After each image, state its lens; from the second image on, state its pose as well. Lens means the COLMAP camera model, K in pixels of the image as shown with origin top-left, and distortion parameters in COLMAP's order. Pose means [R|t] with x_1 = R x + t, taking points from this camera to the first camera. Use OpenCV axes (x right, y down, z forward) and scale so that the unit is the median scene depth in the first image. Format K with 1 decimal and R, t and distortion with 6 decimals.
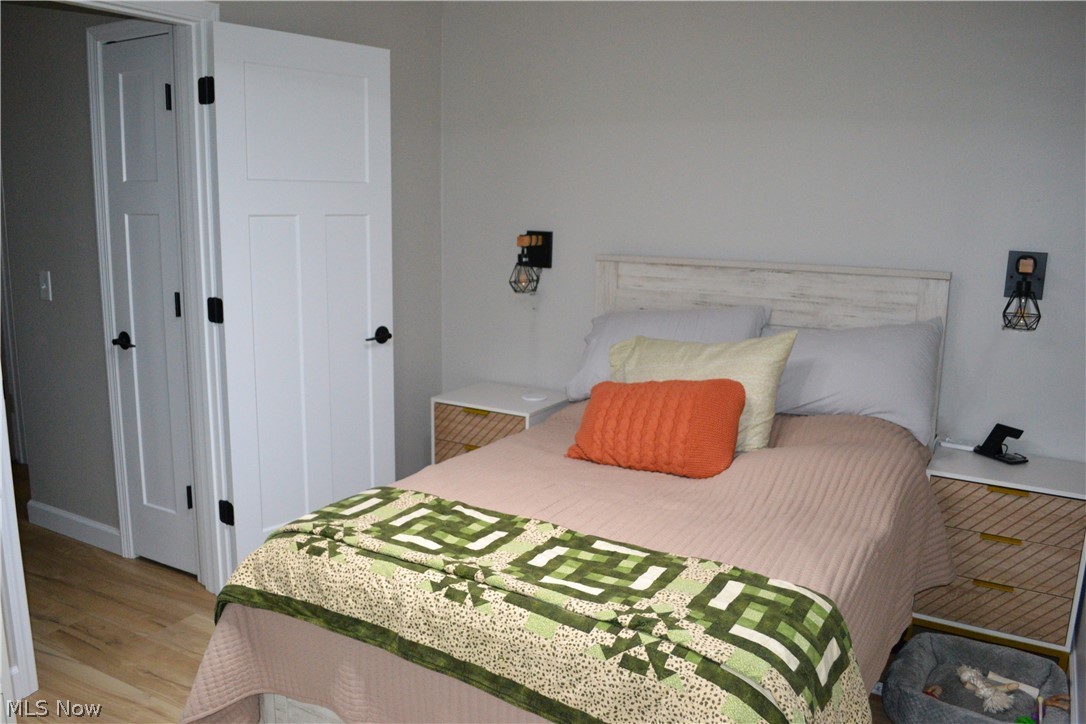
lens RADIAL K [[874.1, 0, 543.0], [0, 874.1, 362.0], [0, 0, 1]] dist [-0.072971, -0.000208]
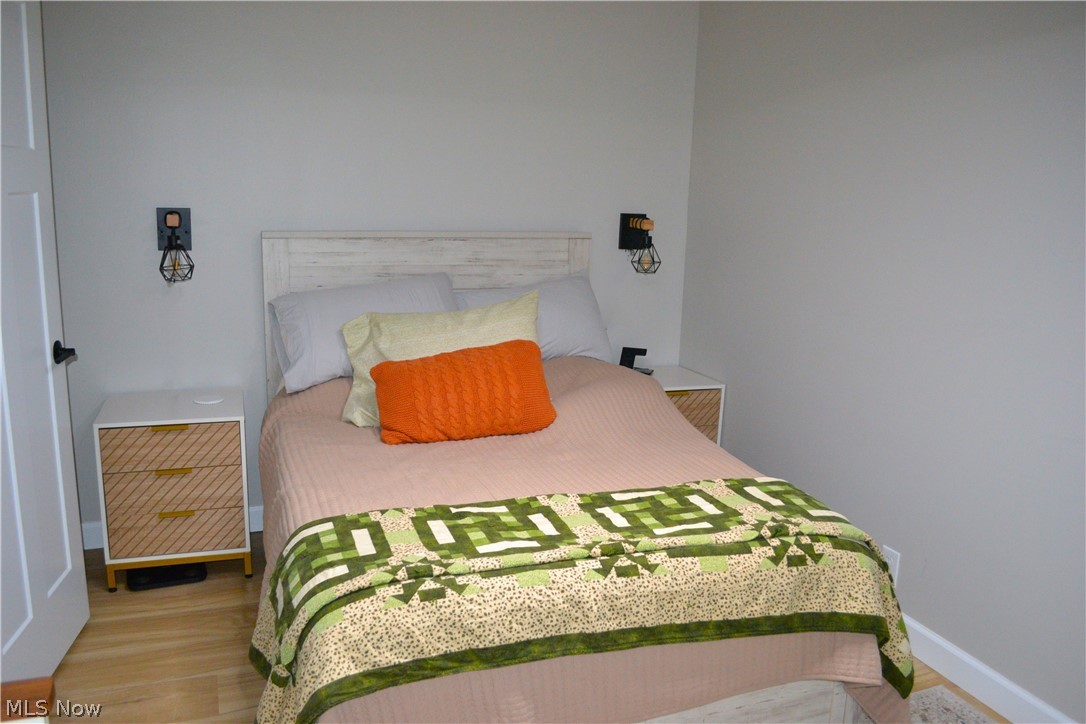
lens RADIAL K [[854.6, 0, 543.0], [0, 854.6, 362.0], [0, 0, 1]] dist [-0.064681, 0.000308]
pose [[0.644756, -0.155988, 0.748303, -0.821860], [0.119237, 0.987497, 0.103112, -0.085393], [-0.755031, 0.022743, 0.655295, 0.384291]]
